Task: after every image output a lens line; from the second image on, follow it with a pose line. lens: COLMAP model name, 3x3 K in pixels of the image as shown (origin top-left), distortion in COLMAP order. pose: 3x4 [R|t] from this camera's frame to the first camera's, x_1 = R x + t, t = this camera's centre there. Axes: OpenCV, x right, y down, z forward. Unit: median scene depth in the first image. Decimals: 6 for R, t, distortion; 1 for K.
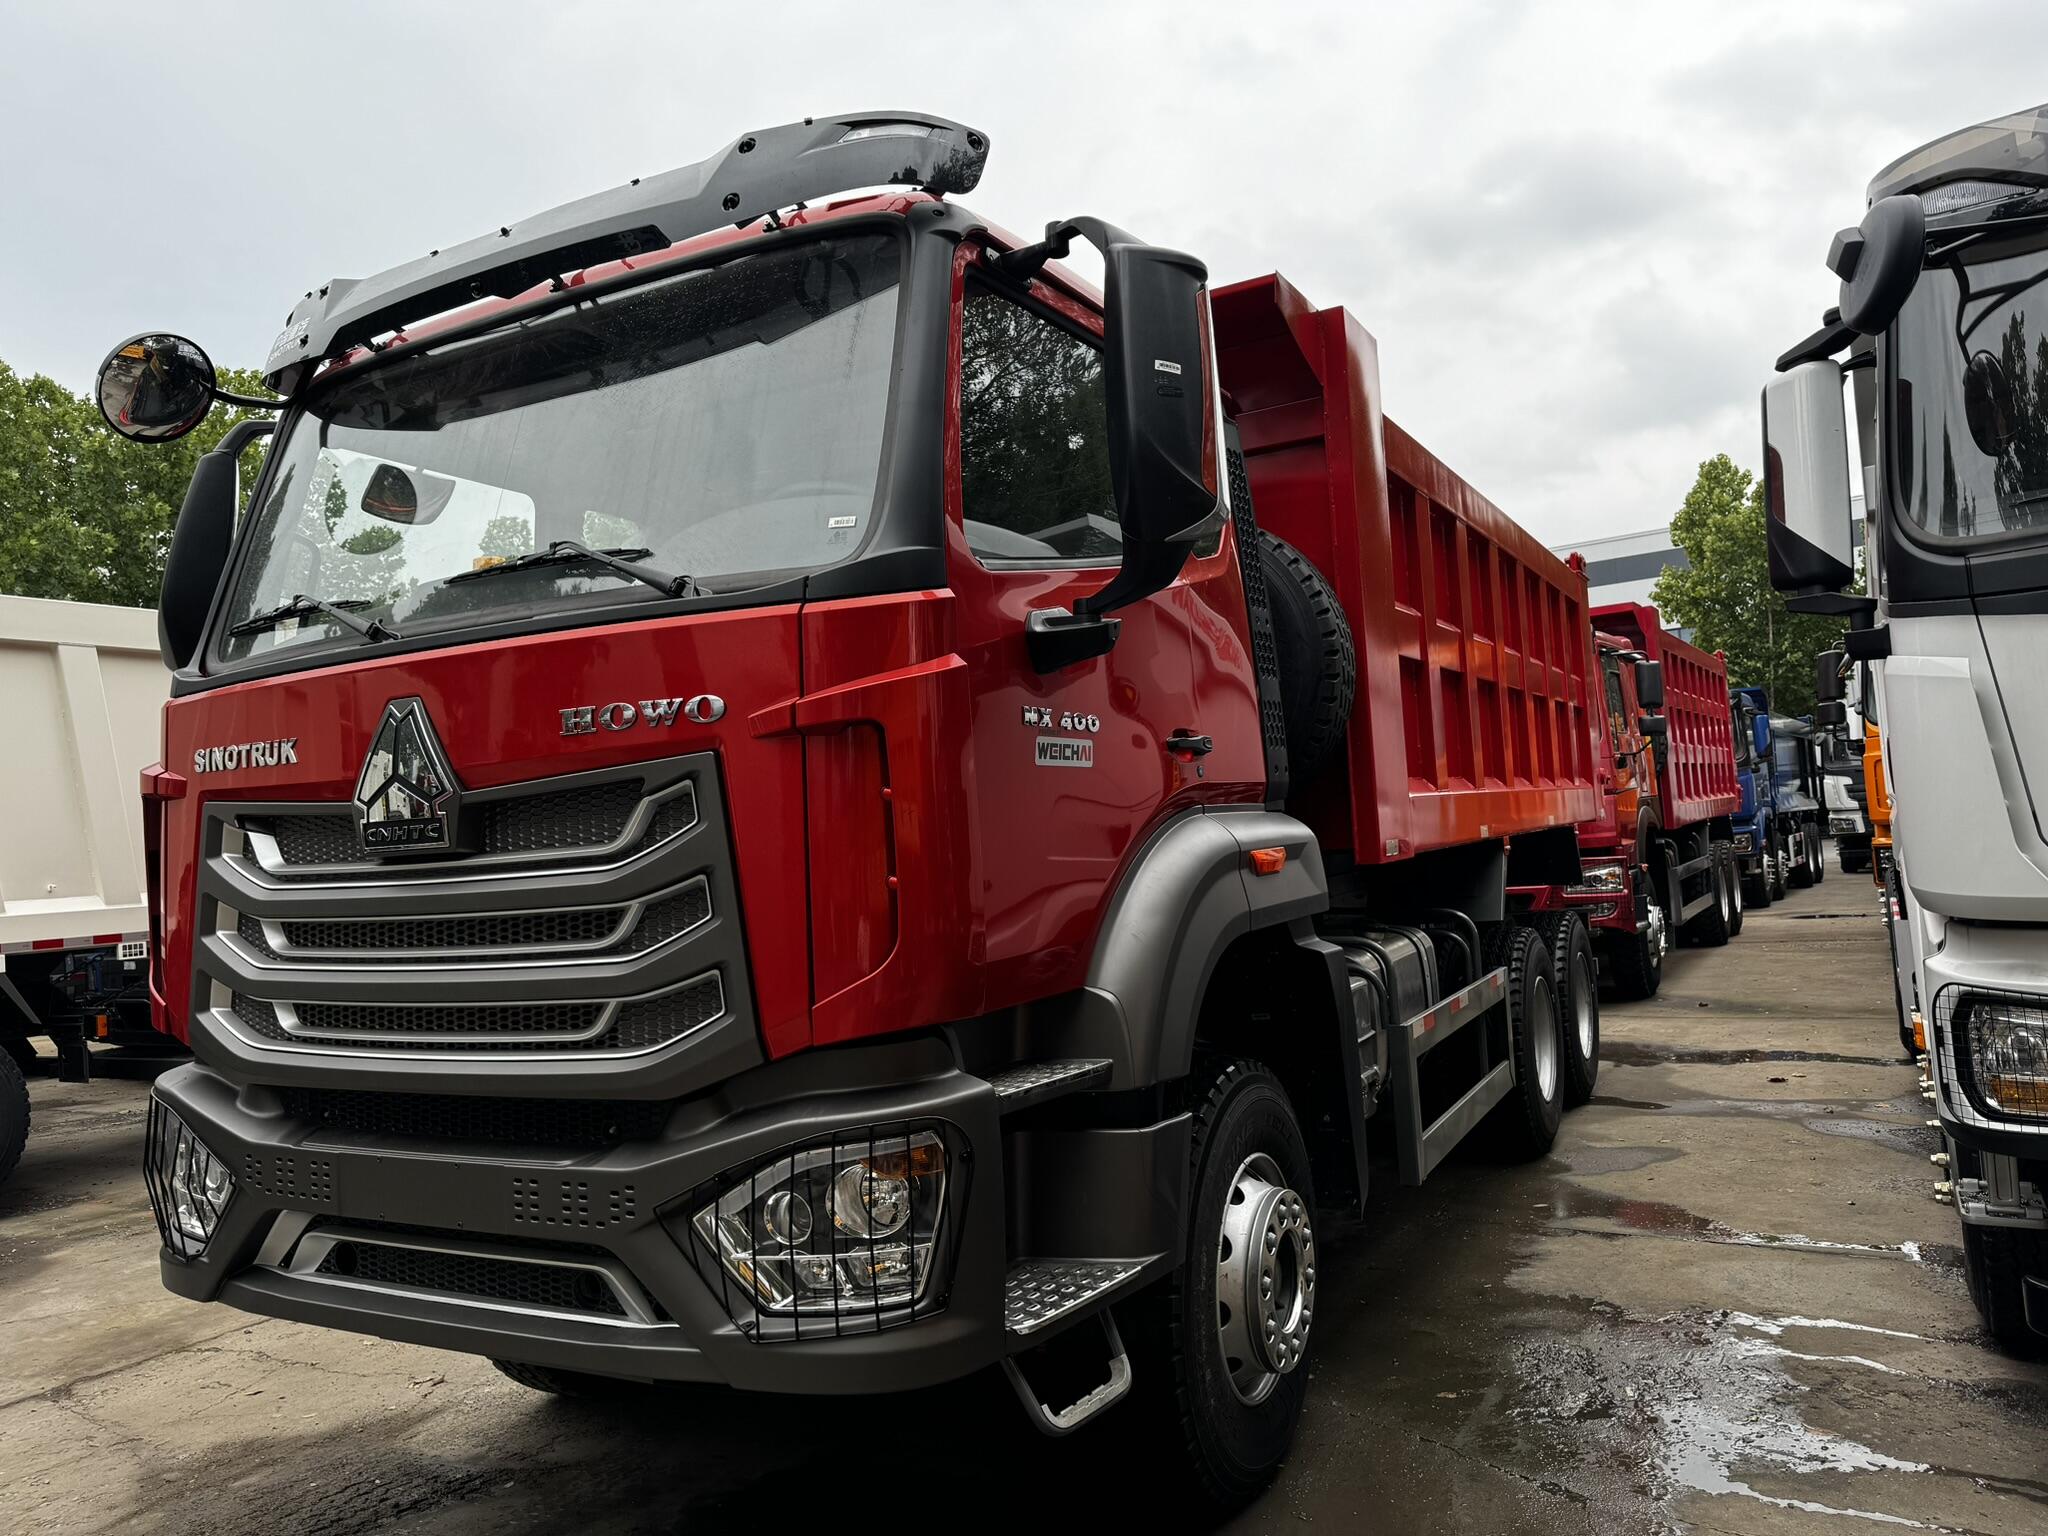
lens RADIAL K [[1434.5, 0, 1038.8], [0, 1434.5, 781.7], [0, 0, 1]] dist [0.033901, -0.034232]
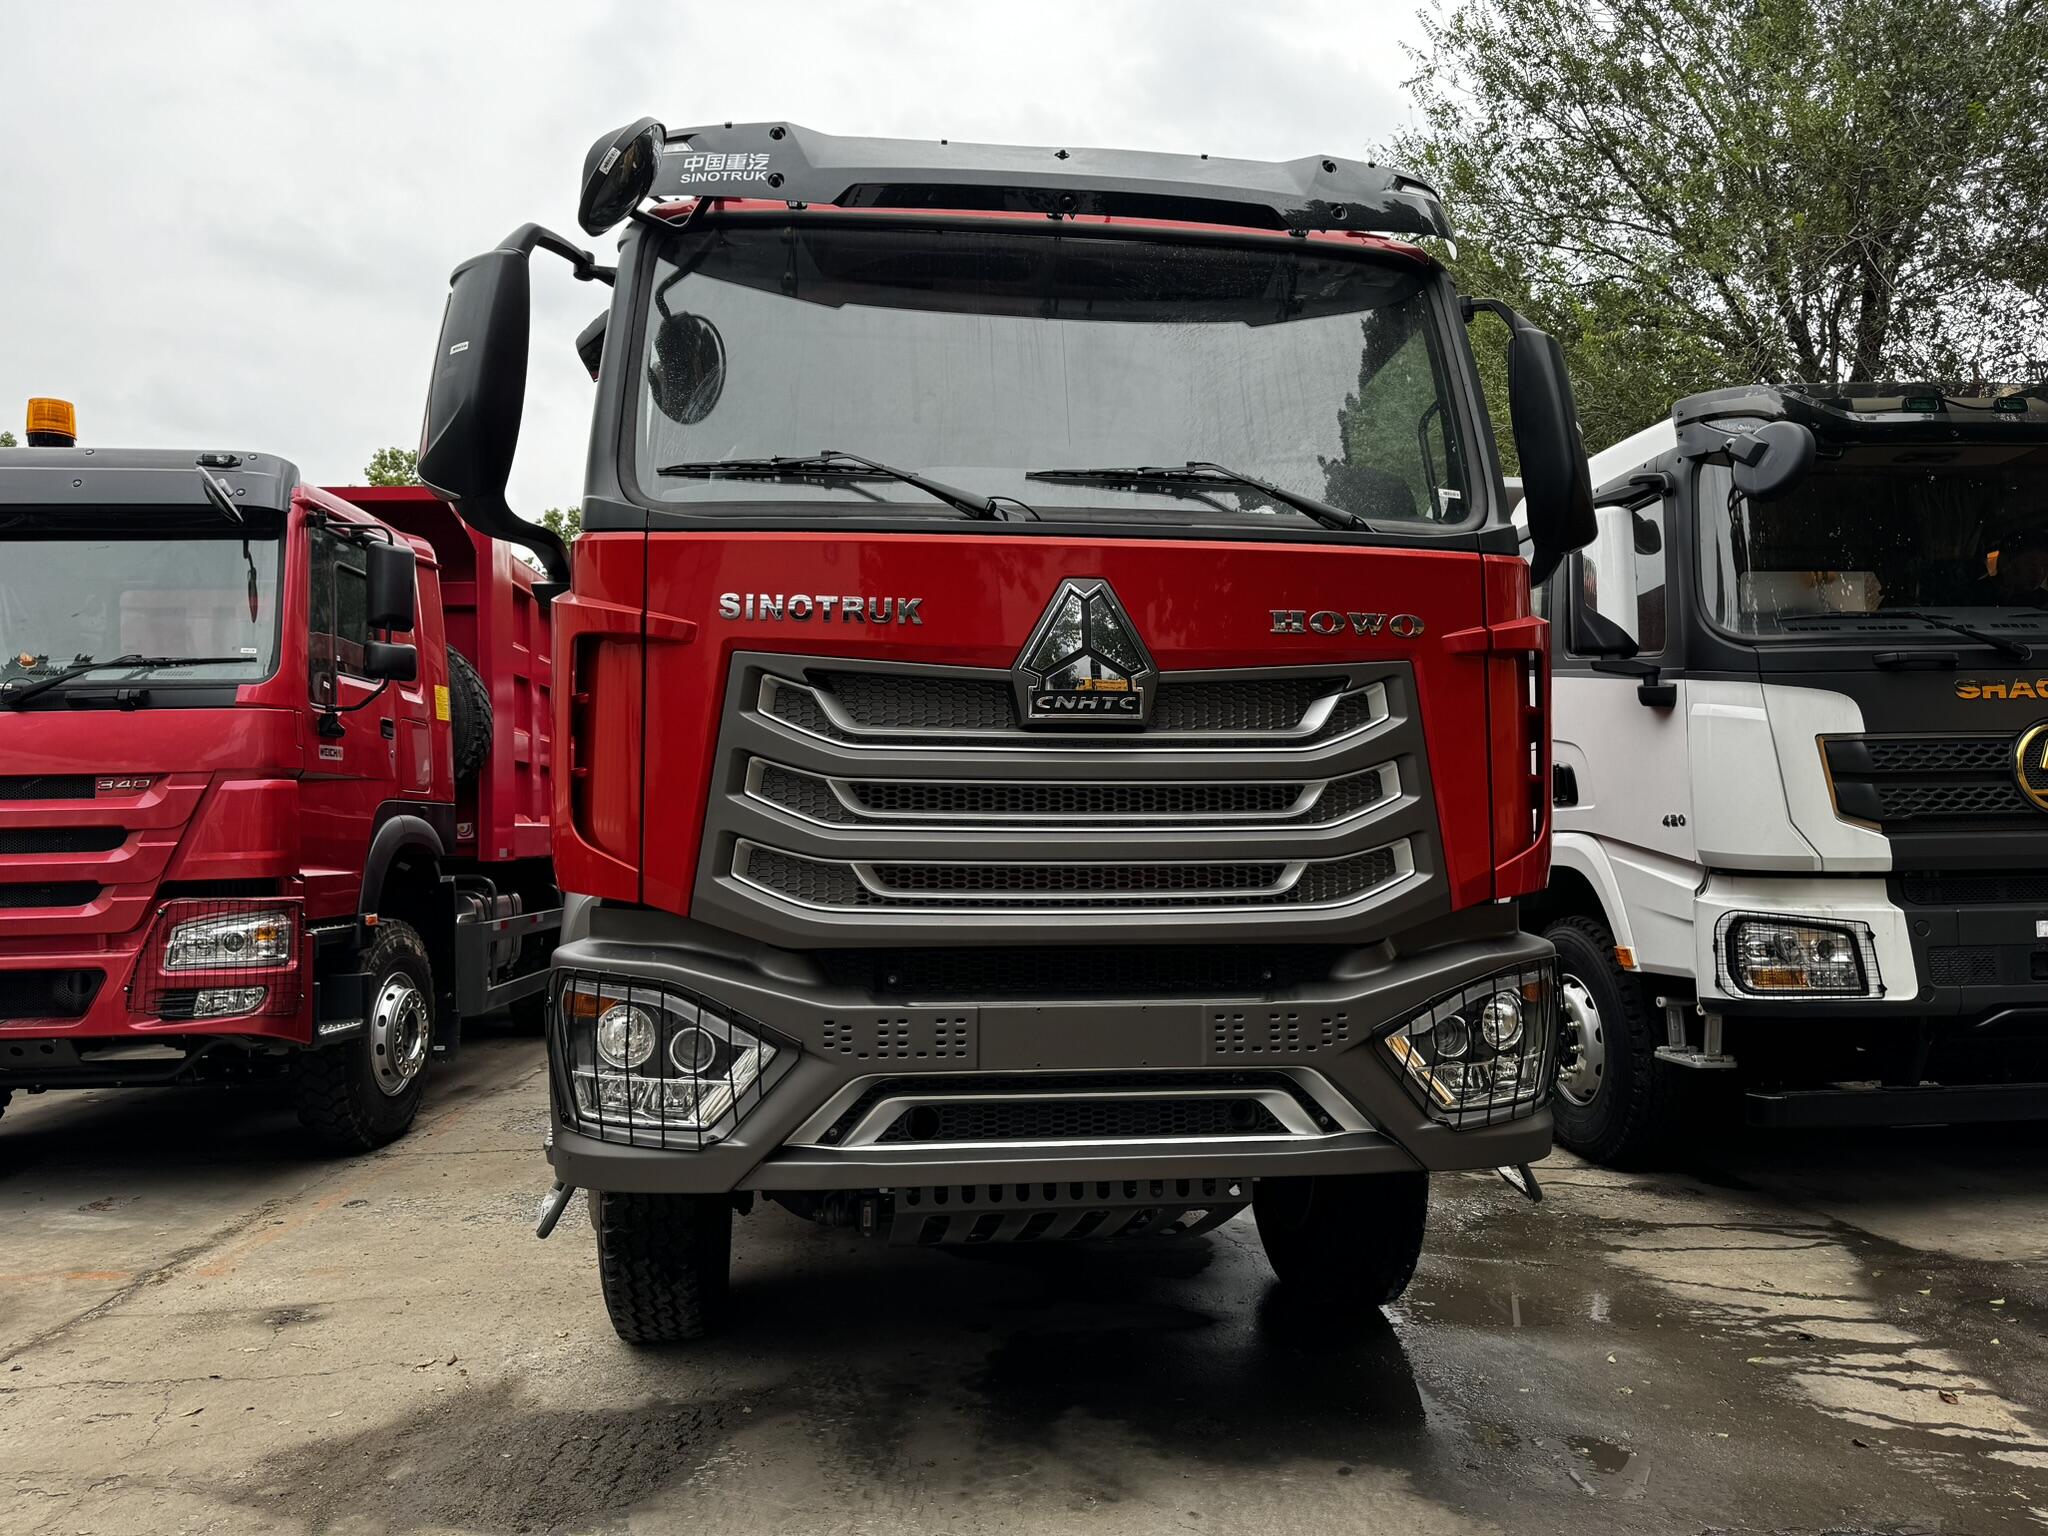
lens RADIAL K [[1434.5, 0, 1038.8], [0, 1434.5, 781.7], [0, 0, 1]] dist [0.033901, -0.034232]
pose [[0.812502, 0.083692, 0.576920, -0.899281], [-0.068000, 0.996492, -0.048790, 0.123544], [-0.578979, 0.000411, 0.815342, 0.132578]]
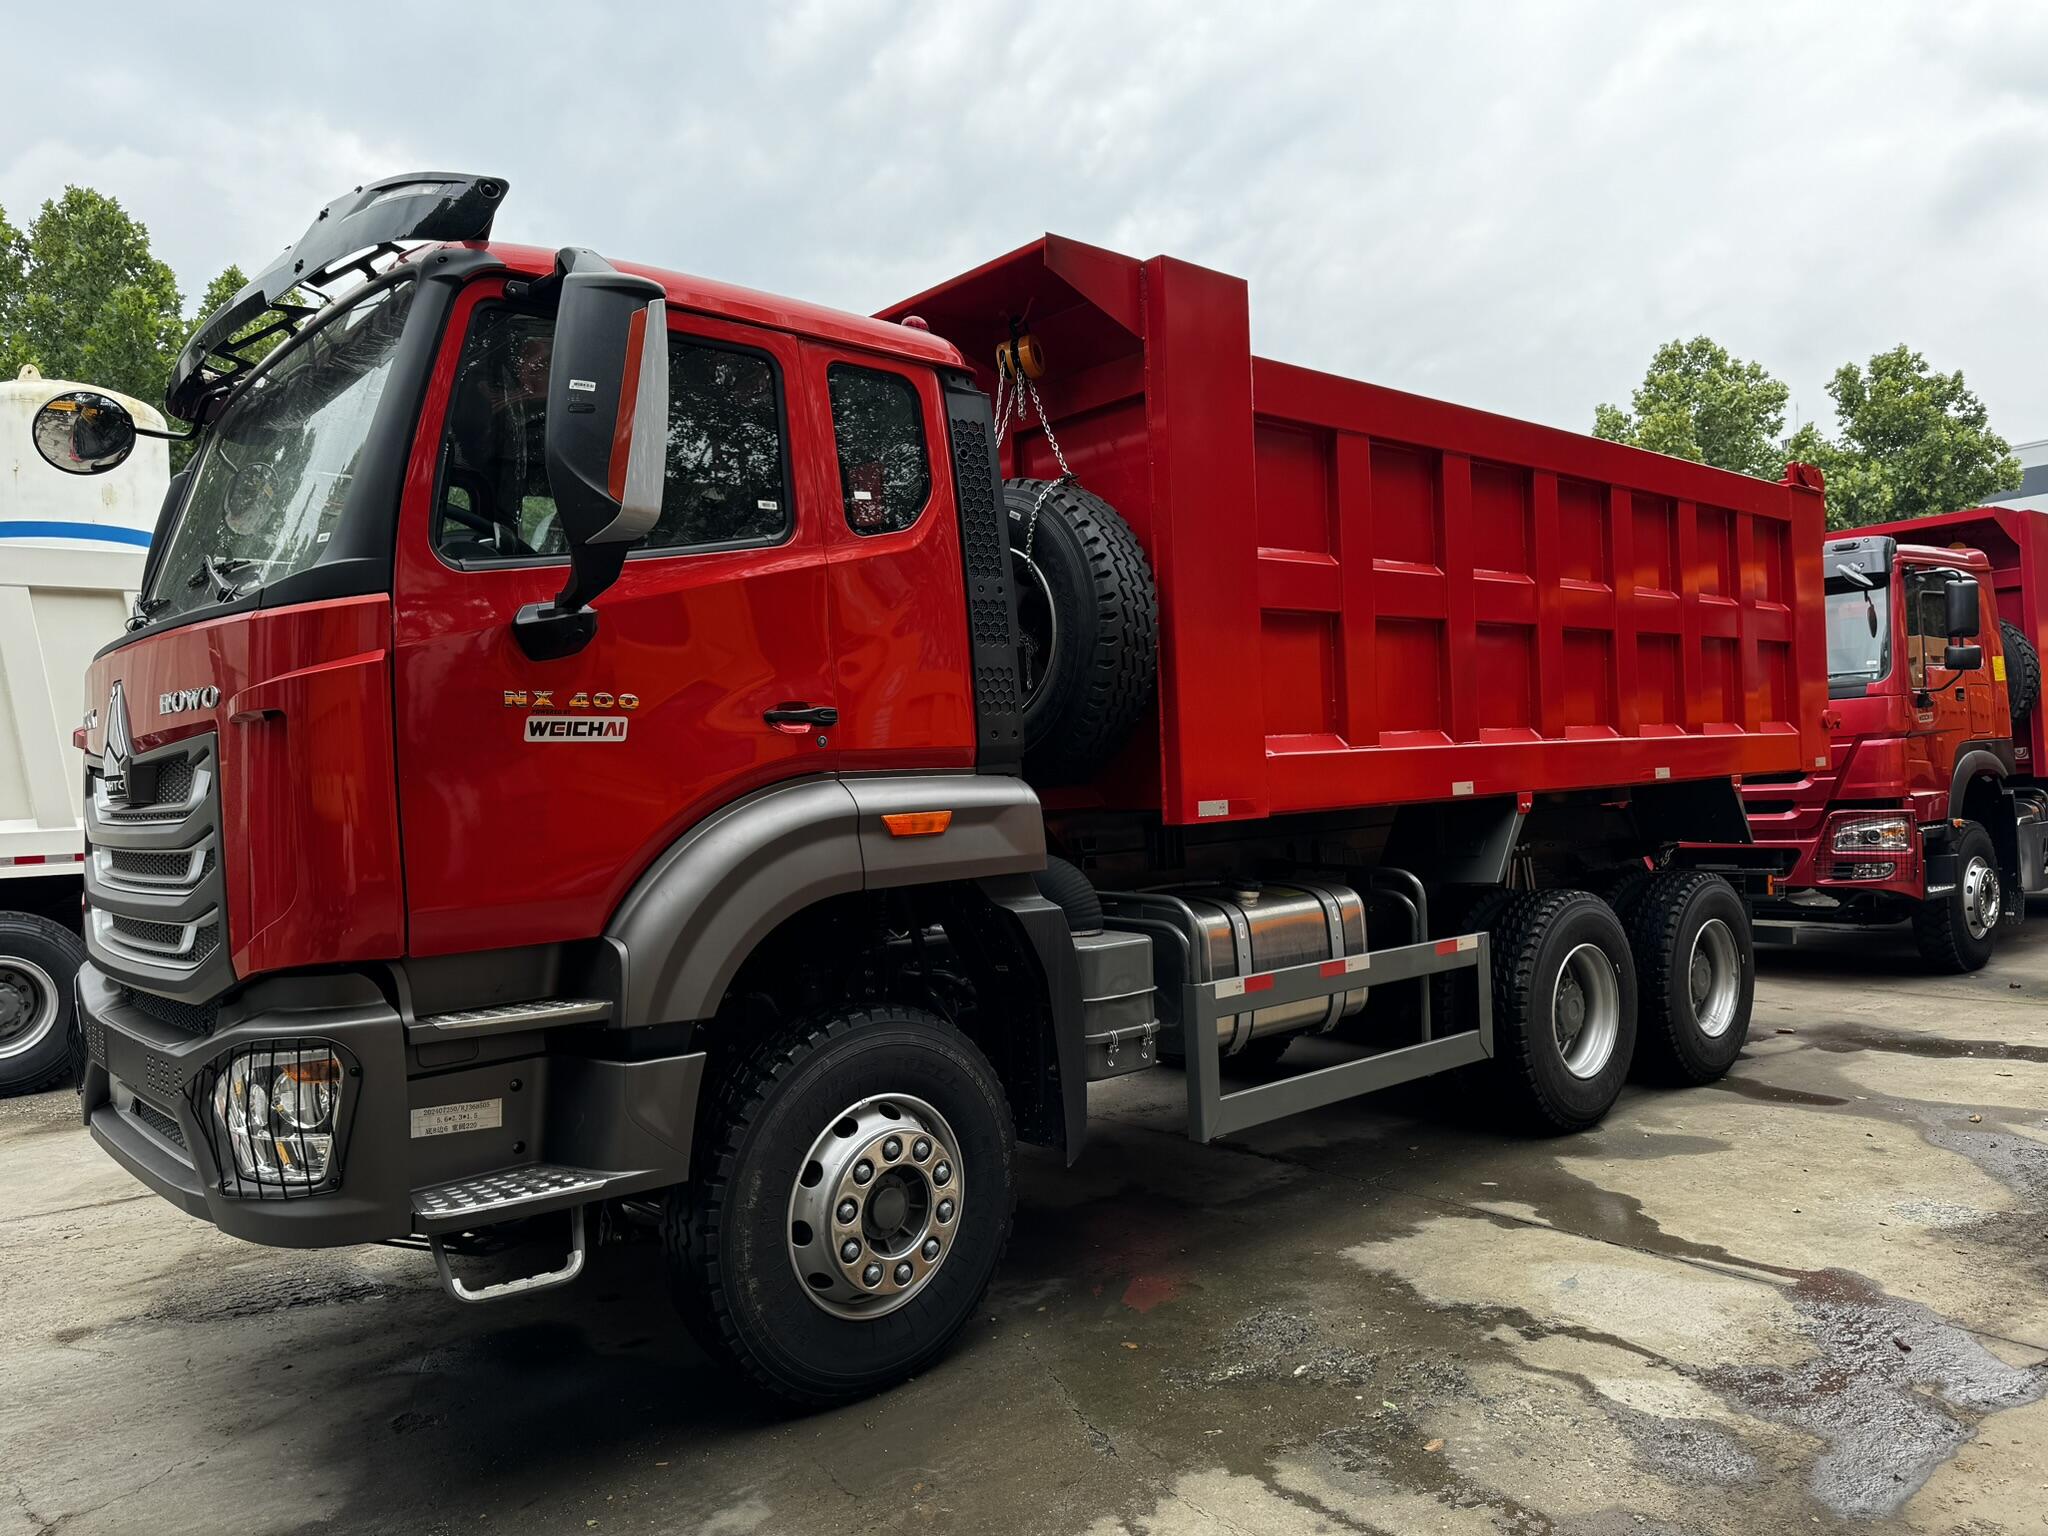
lens RADIAL K [[1432.3, 0, 1020.7], [0, 1432.3, 800.8], [0, 0, 1]] dist [0.036605, -0.045069]
pose [[0.942747, 0.029525, -0.332198, 0.638624], [-0.005854, 0.997385, 0.072032, -0.041918], [0.333456, -0.065964, 0.940455, 0.040708]]
